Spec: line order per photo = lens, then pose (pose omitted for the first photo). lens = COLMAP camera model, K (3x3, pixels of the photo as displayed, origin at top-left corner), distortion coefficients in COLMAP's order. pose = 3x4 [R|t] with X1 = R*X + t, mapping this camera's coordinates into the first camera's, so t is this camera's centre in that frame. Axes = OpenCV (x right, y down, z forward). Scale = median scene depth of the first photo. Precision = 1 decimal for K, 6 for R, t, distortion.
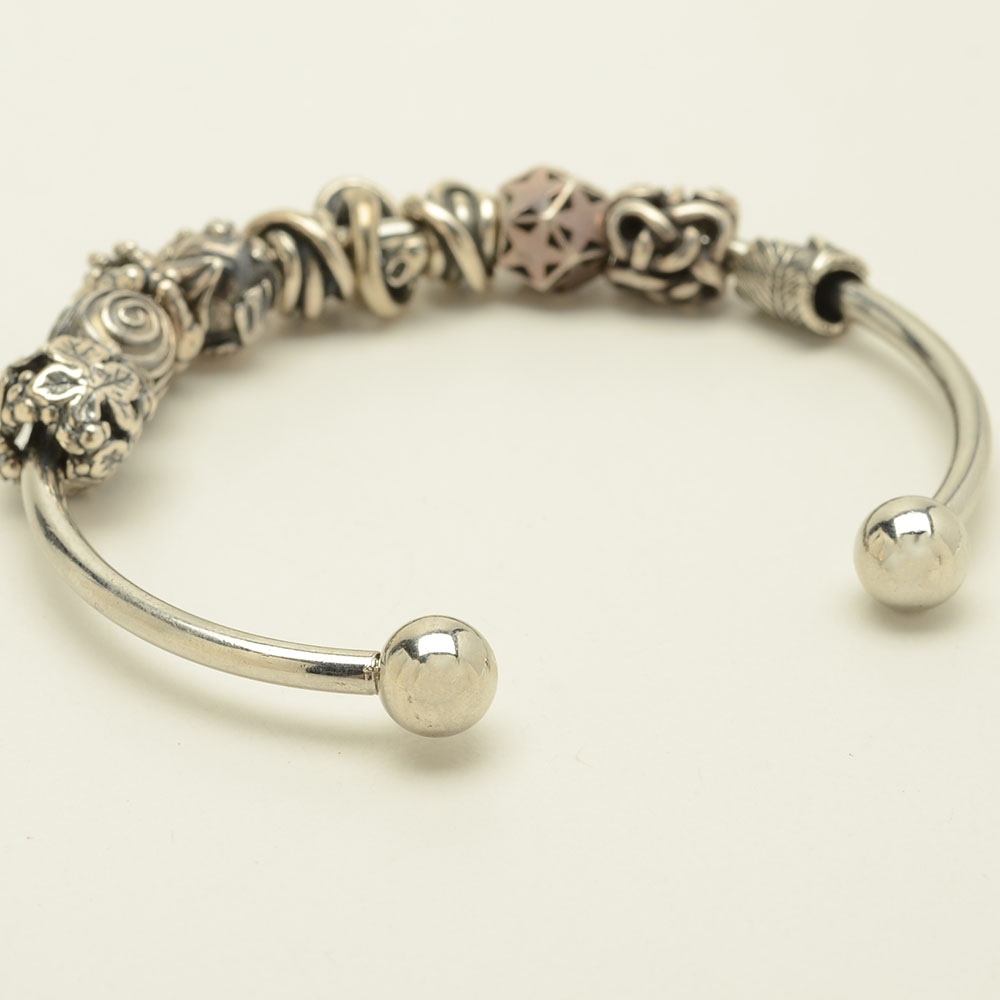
lens RADIAL K [[2686.3, 0, 500.0], [0, 2686.3, 500.0], [0, 0, 1]] dist [-0.077995, -0.043040]
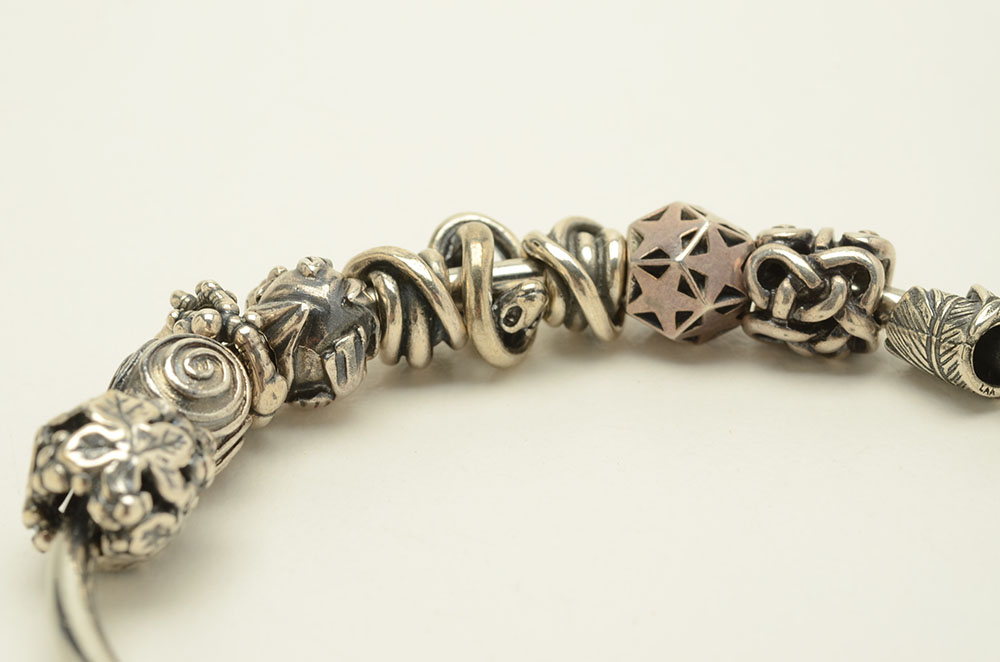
lens RADIAL K [[2664.0, 0, 500.0], [0, 2664.0, 331.0], [0, 0, 1]] dist [-0.108795, -0.153205]
pose [[0.997768, 0.018149, -0.064260, 0.016176], [-0.022760, 0.997161, -0.071778, -0.016830], [0.062775, 0.073081, 0.995348, 0.112427]]
